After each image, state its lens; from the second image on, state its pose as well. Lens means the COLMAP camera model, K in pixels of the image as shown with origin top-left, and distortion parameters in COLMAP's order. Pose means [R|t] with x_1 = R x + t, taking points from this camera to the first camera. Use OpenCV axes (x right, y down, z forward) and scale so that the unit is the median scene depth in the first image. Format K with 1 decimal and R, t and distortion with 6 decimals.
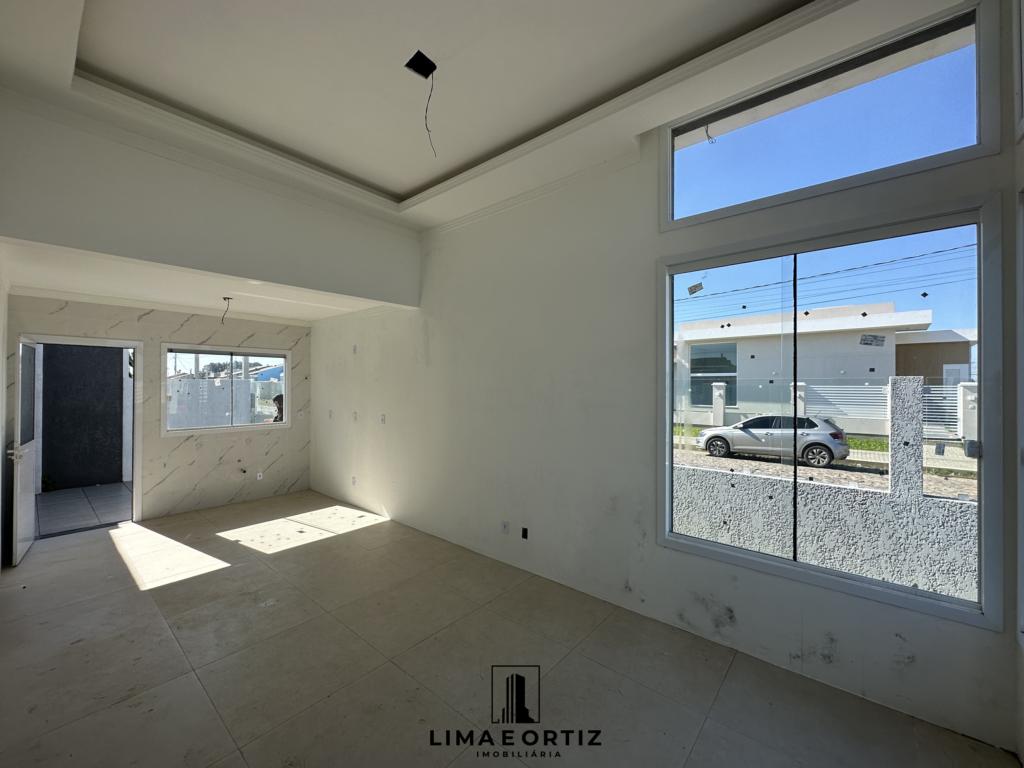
lens RADIAL K [[408.0, 0, 512.5], [0, 408.0, 382.7], [0, 0, 1]] dist [-0.002346, 0.000119]
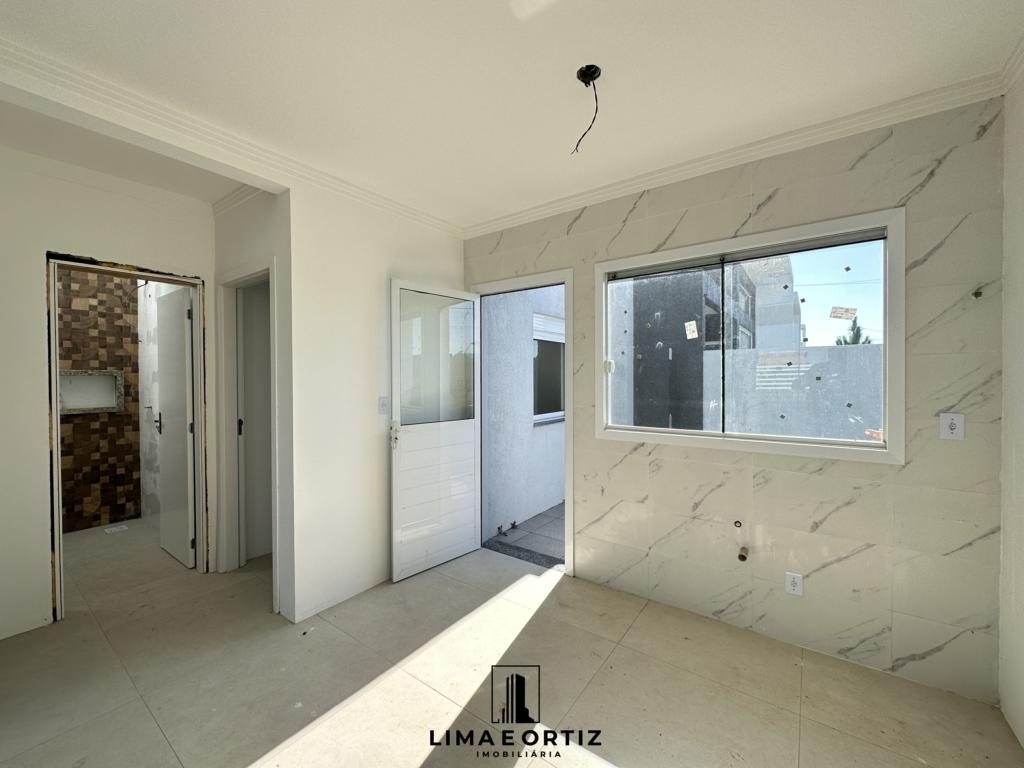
lens RADIAL K [[408.0, 0, 512.5], [0, 408.0, 382.7], [0, 0, 1]] dist [-0.002346, 0.000119]
pose [[0.075172, 0.005059, -0.997158, -0.281684], [0.009000, 0.999943, 0.005752, 0.047866], [0.997130, -0.009407, 0.075122, 0.728474]]
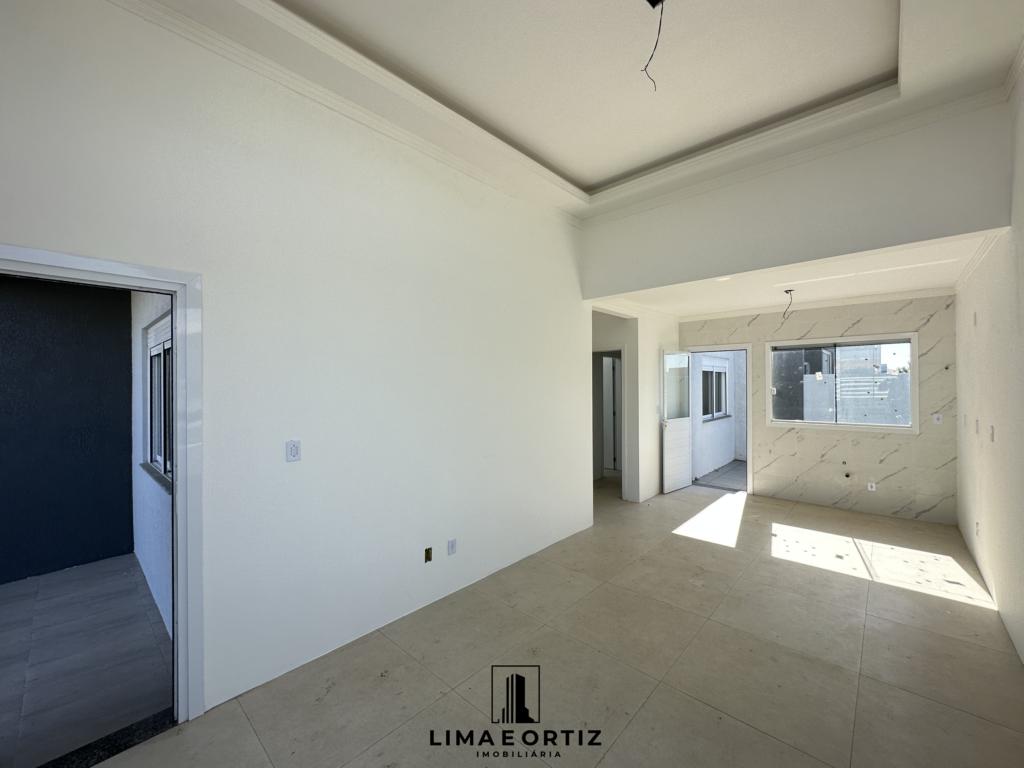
lens RADIAL K [[408.0, 0, 512.5], [0, 408.0, 382.7], [0, 0, 1]] dist [-0.002346, 0.000119]
pose [[-0.039817, -0.006282, -0.999187, 0.251142], [0.012186, 0.999903, -0.006772, 0.011404], [0.999133, -0.012446, -0.039737, 0.296048]]
